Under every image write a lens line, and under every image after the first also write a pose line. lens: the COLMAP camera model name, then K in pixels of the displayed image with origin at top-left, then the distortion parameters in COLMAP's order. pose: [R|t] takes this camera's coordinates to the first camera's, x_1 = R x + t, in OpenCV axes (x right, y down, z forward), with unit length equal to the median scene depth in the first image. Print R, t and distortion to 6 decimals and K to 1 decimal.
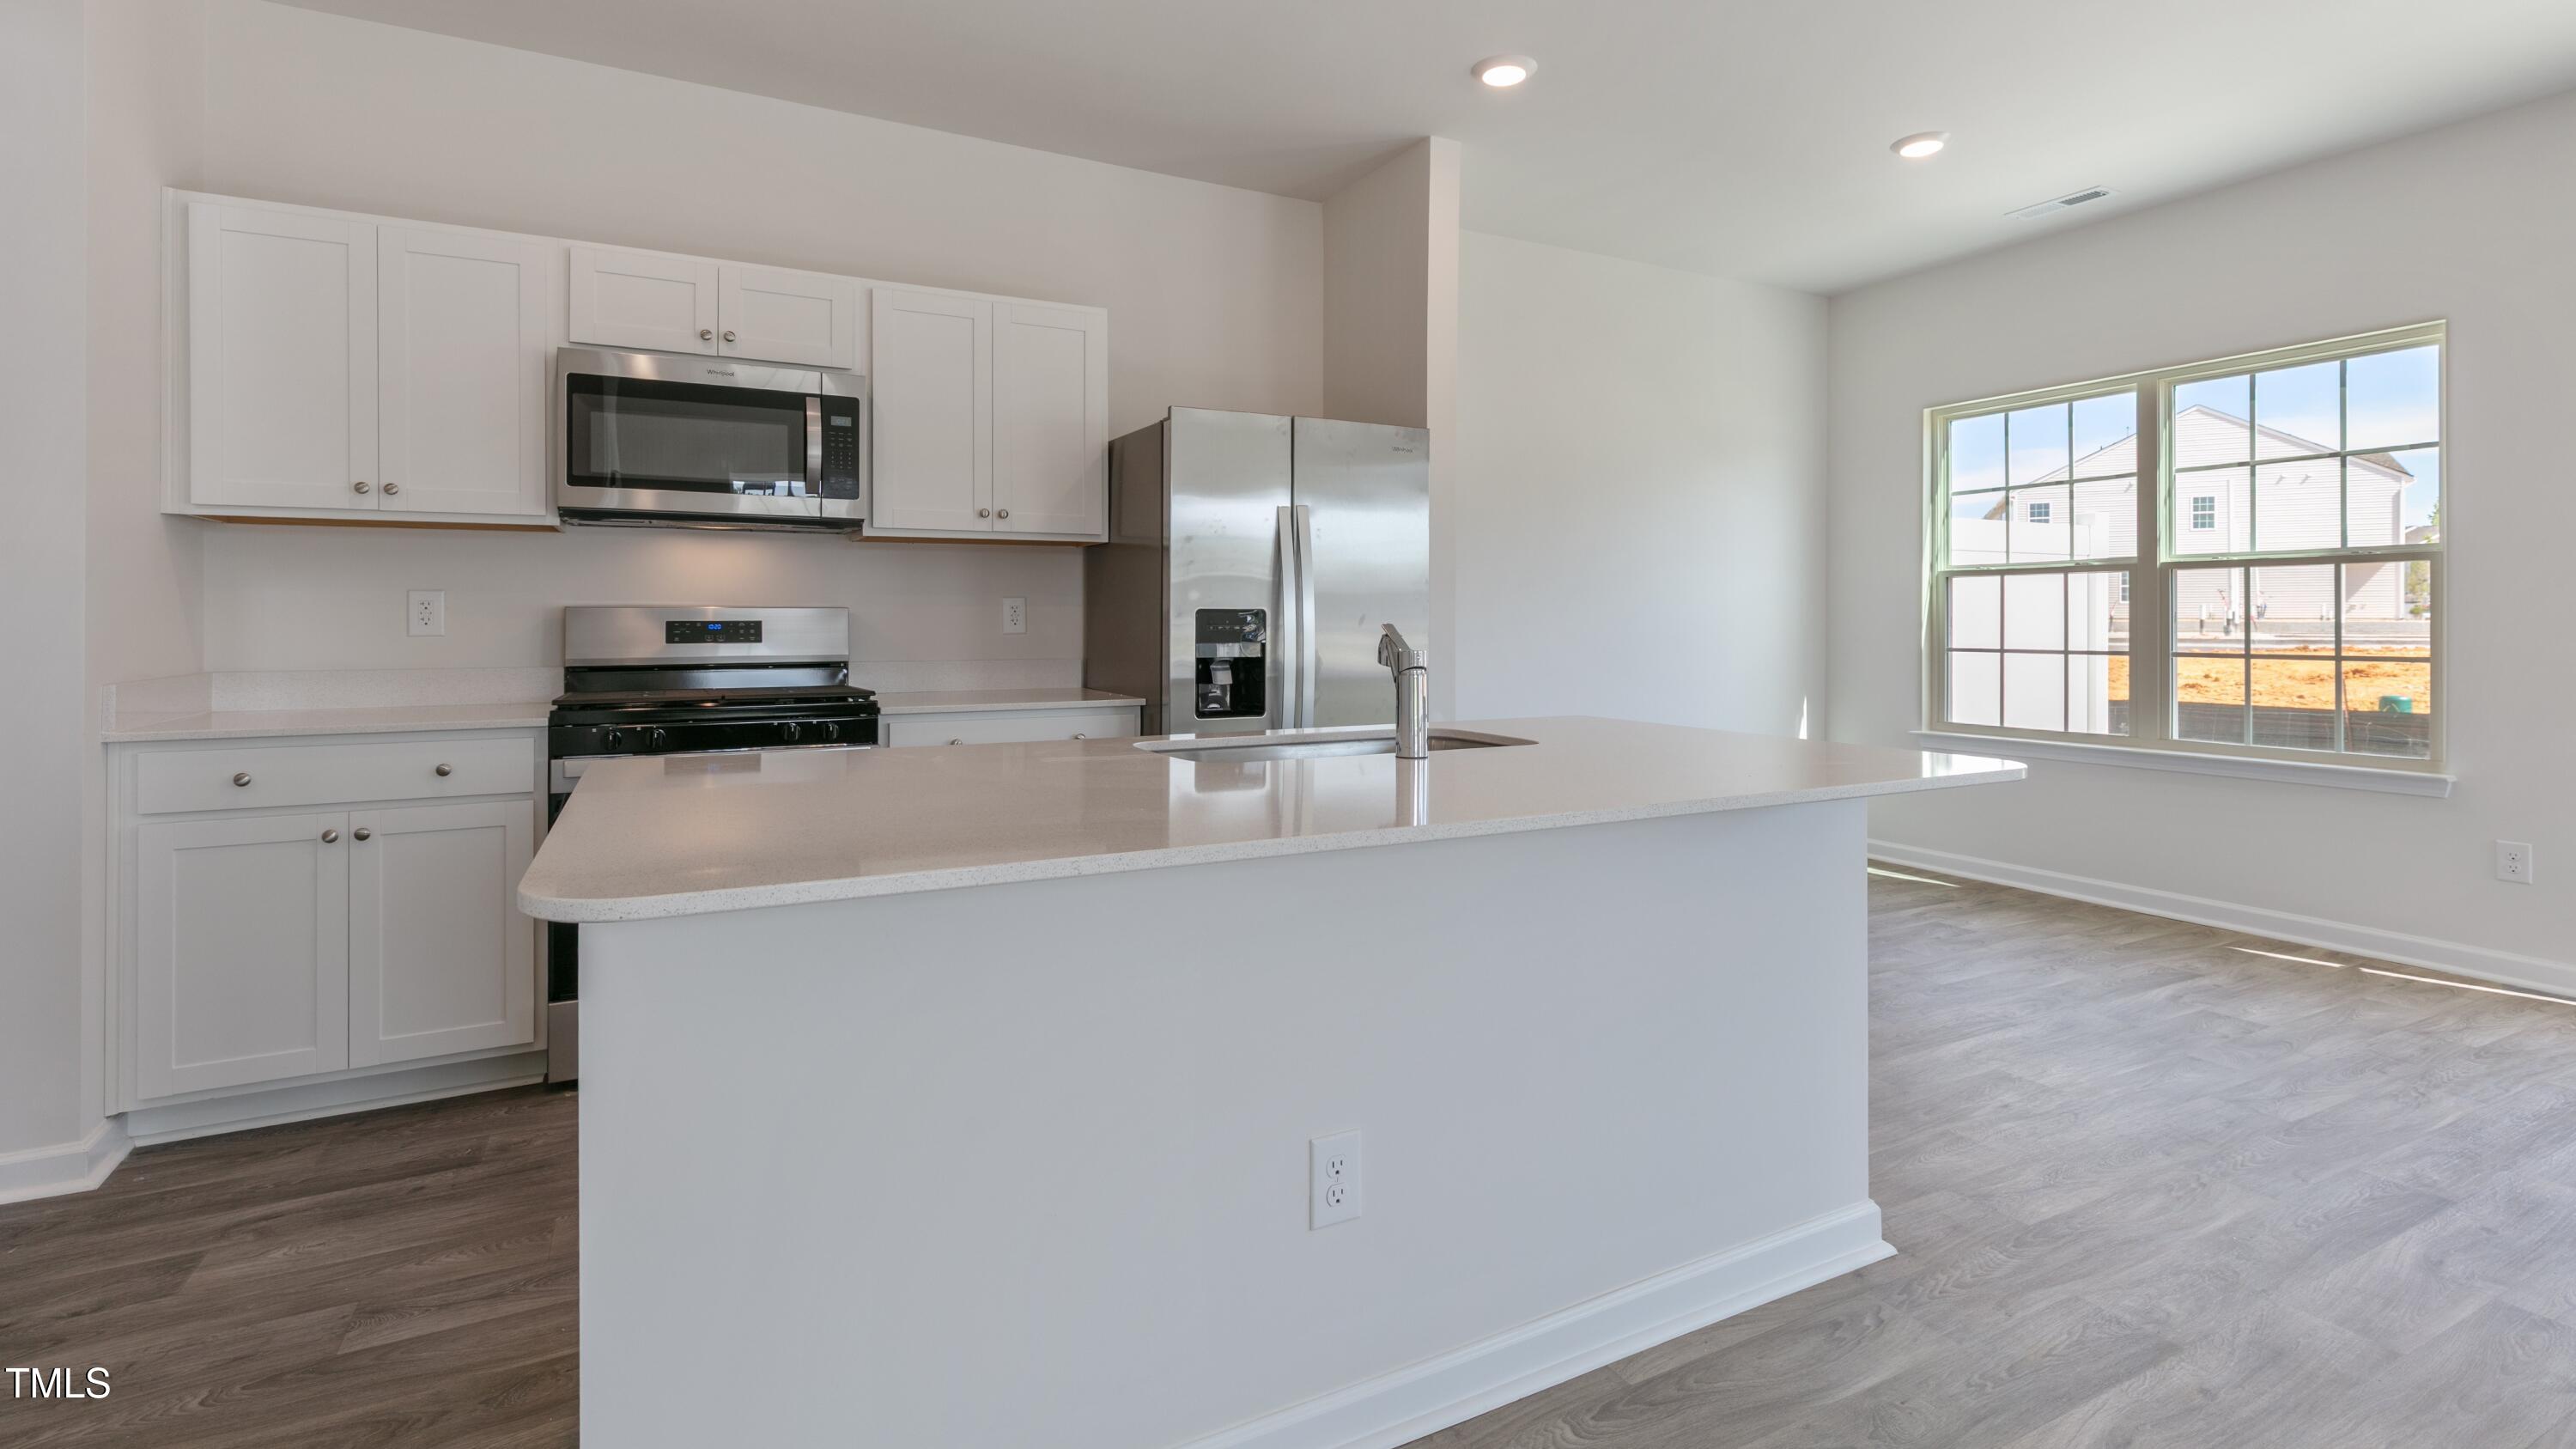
lens RADIAL K [[1179.5, 0, 1290.9], [0, 1179.5, 640.5], [0, 0, 1]] dist [0.003249, -0.000898]
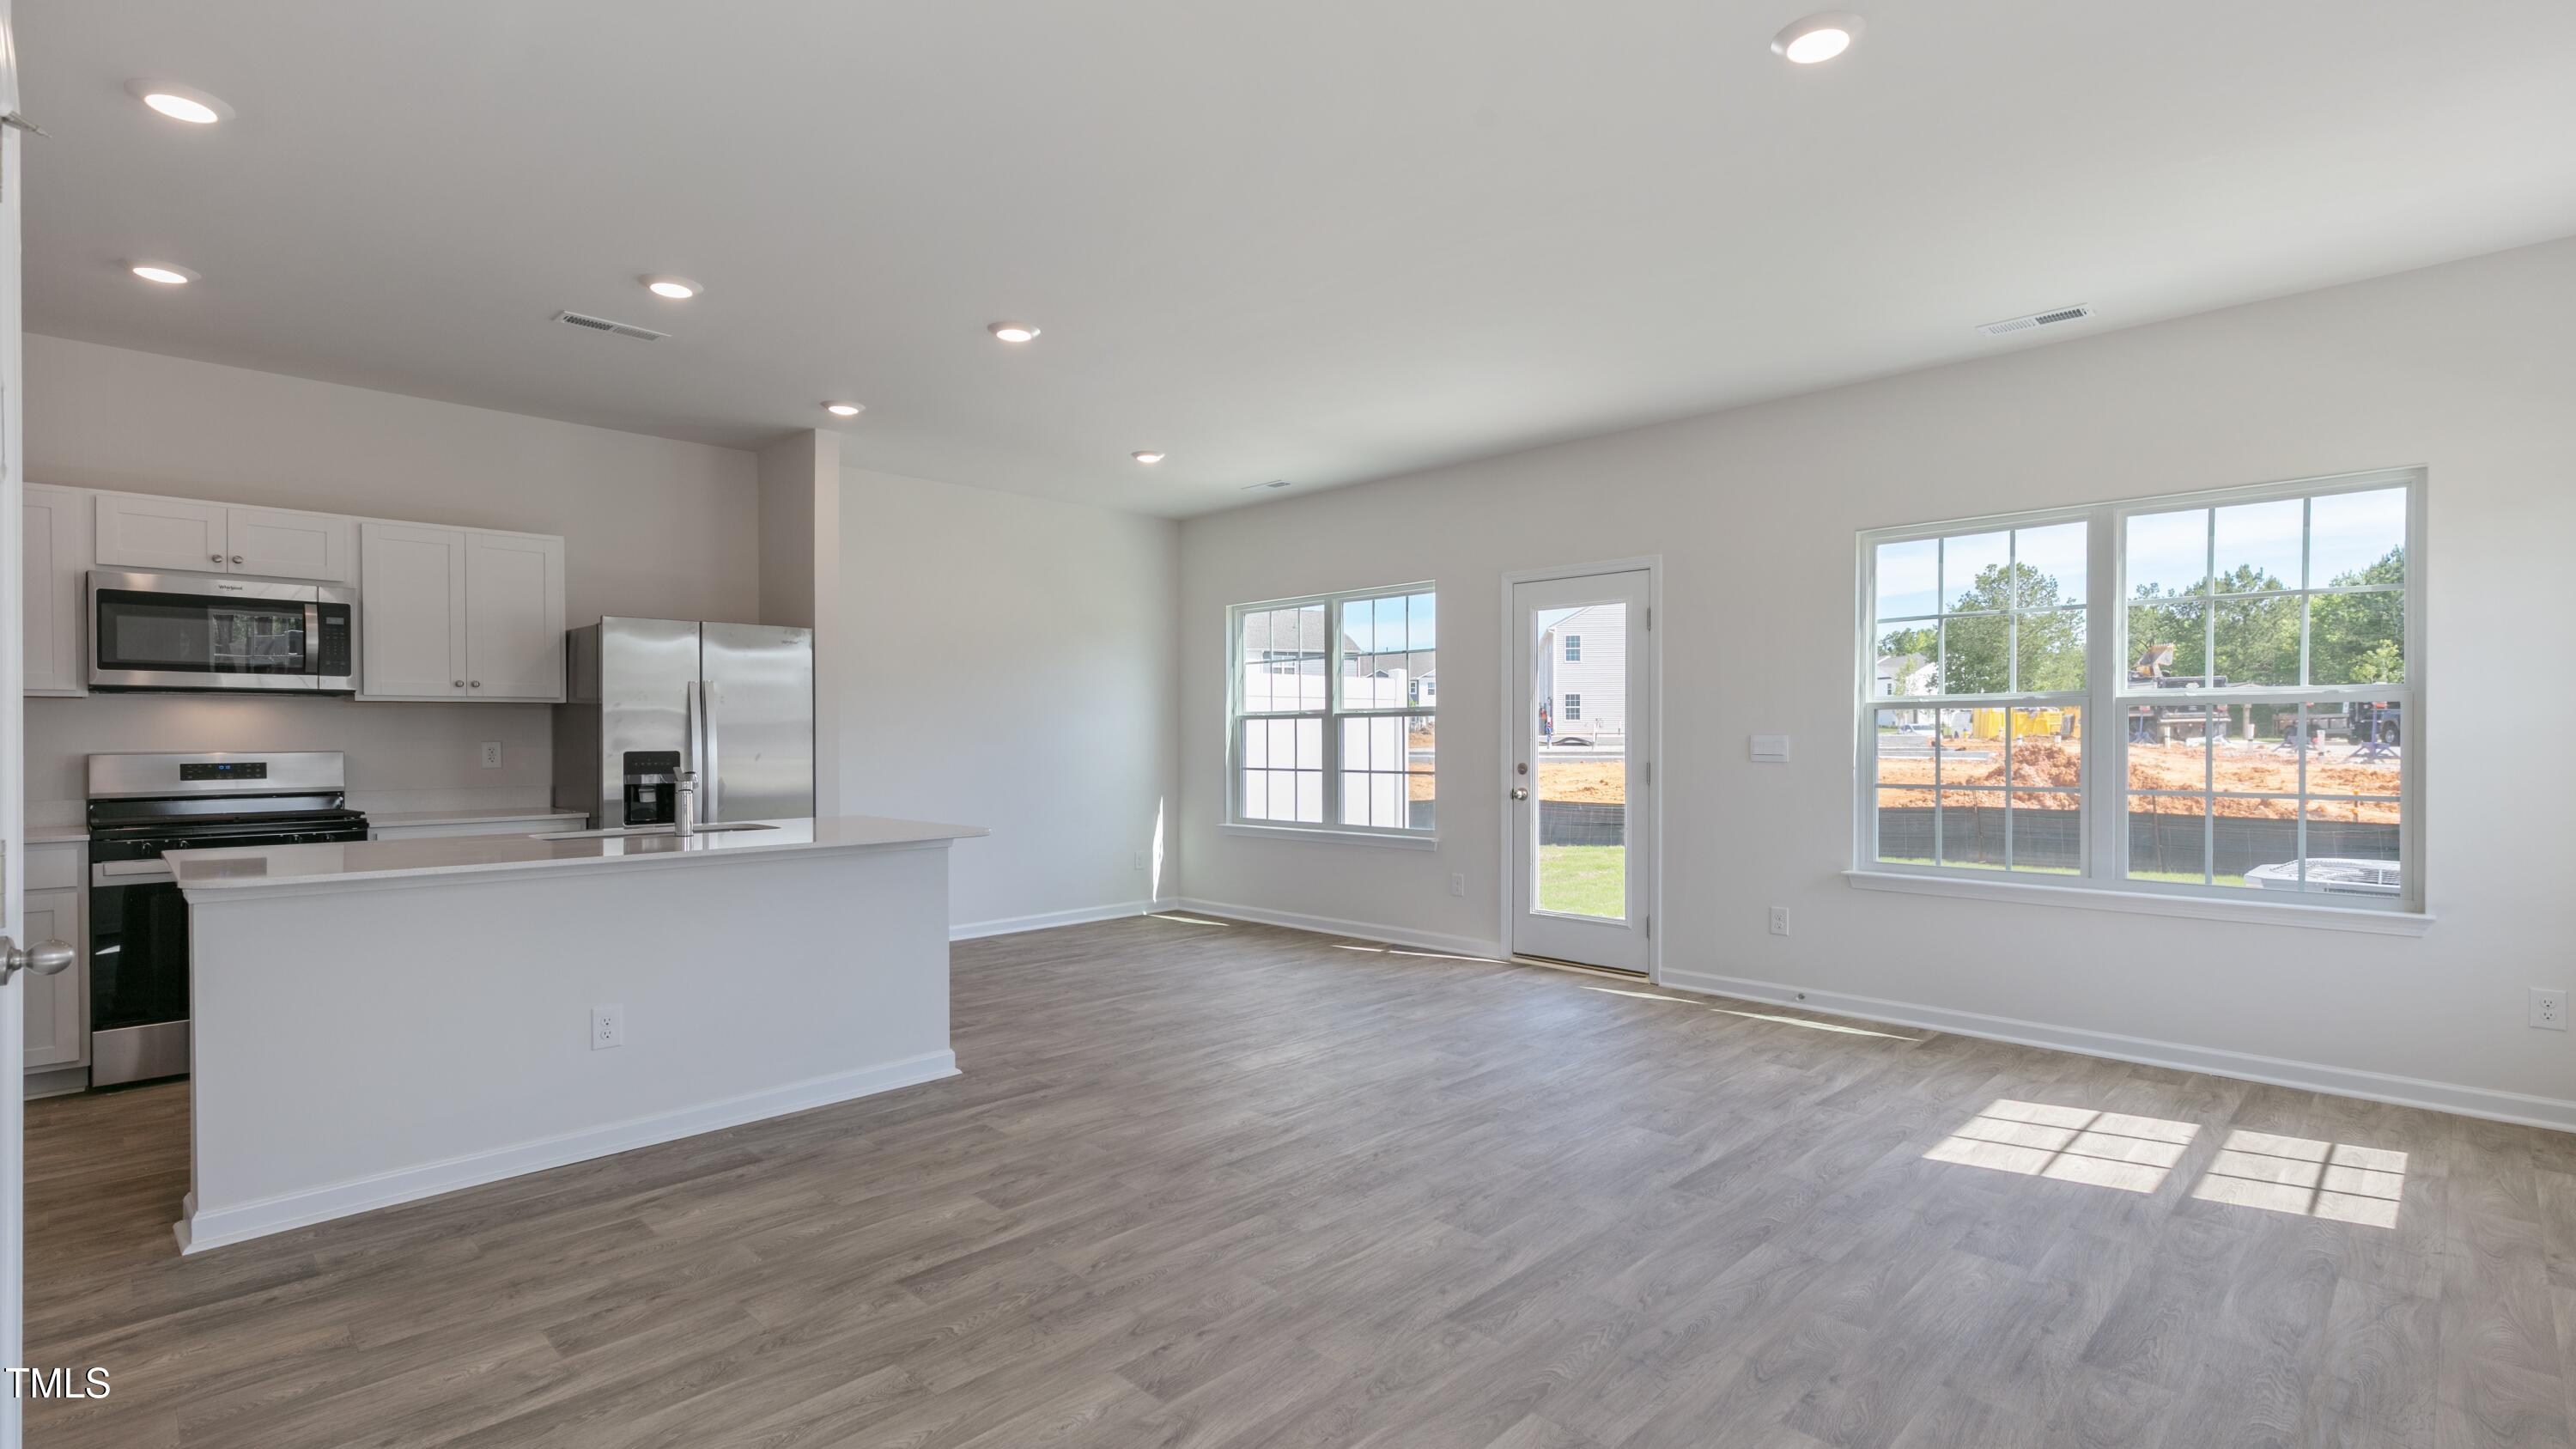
lens RADIAL K [[1166.4, 0, 1283.4], [0, 1166.4, 751.8], [0, 0, 1]] dist [0.011021, -0.000264]
pose [[0.953201, -0.008560, 0.302218, 0.260928], [0.009959, 0.999946, -0.003091, -0.013274], [-0.302175, 0.005956, 0.953234, -0.648997]]
